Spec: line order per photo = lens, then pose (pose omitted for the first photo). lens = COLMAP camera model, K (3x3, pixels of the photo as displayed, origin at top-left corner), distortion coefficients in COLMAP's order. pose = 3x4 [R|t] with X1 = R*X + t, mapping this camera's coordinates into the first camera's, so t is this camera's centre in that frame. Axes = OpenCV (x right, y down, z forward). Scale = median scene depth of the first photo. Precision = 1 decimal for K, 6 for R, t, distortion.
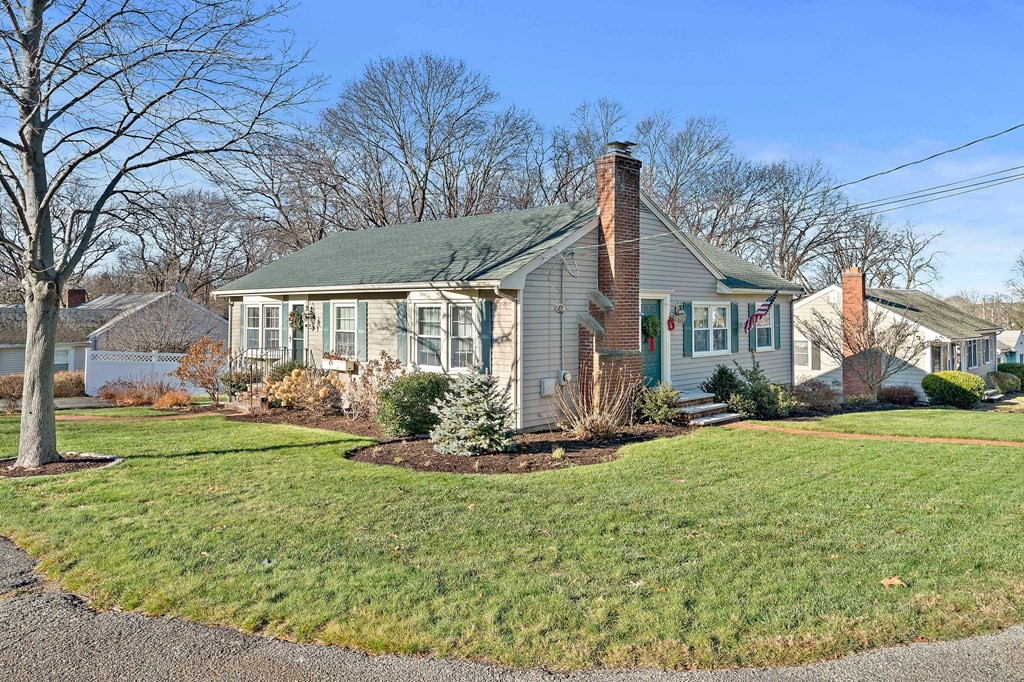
lens RADIAL K [[682.5, 0, 514.8], [0, 682.5, 340.3], [0, 0, 1]] dist [0.030675, 0.003412]
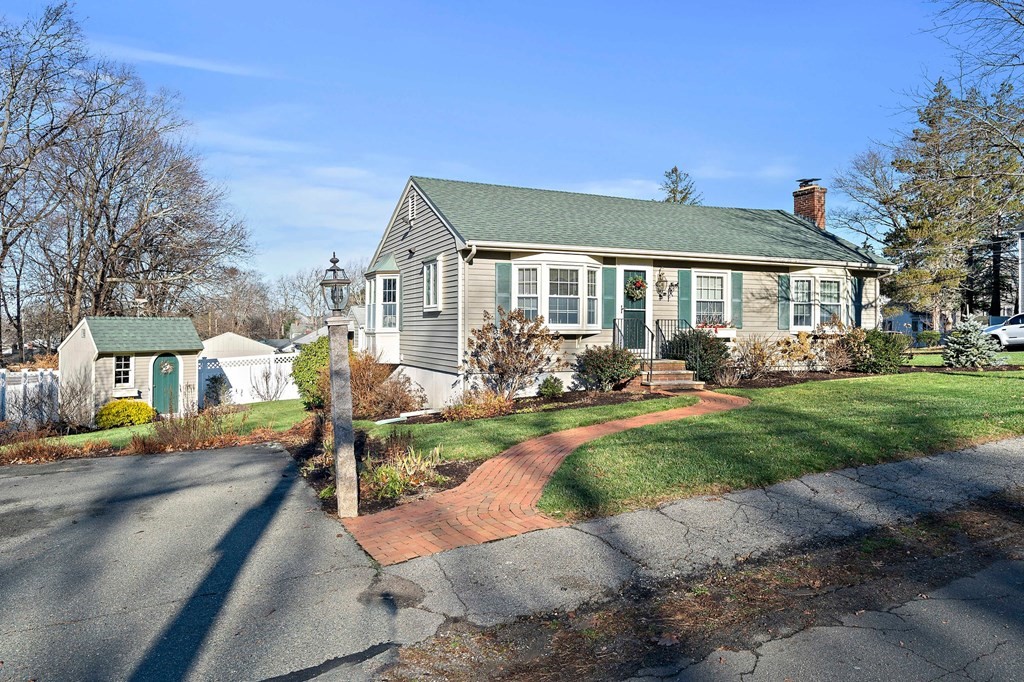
lens RADIAL K [[682.5, 0, 516.9], [0, 682.5, 335.4], [0, 0, 1]] dist [0.030675, 0.003412]
pose [[0.370069, -0.017158, 0.928846, -1.519922], [0.030665, 0.999510, 0.006245, 0.027141], [-0.928498, 0.026172, 0.370414, 1.053126]]
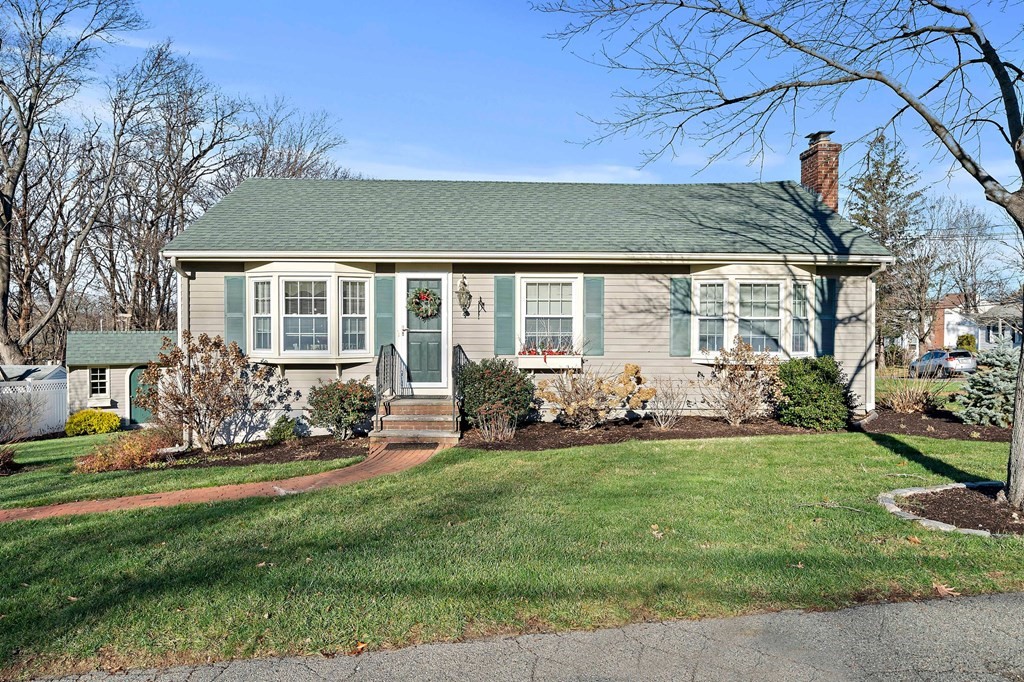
lens RADIAL K [[682.5, 0, 512.6], [0, 682.5, 340.8], [0, 0, 1]] dist [0.030675, 0.003412]
pose [[0.691436, -0.024872, 0.722009, -0.947893], [0.028201, 0.999575, 0.007427, 0.007321], [-0.721887, 0.015226, 0.691844, 0.617452]]
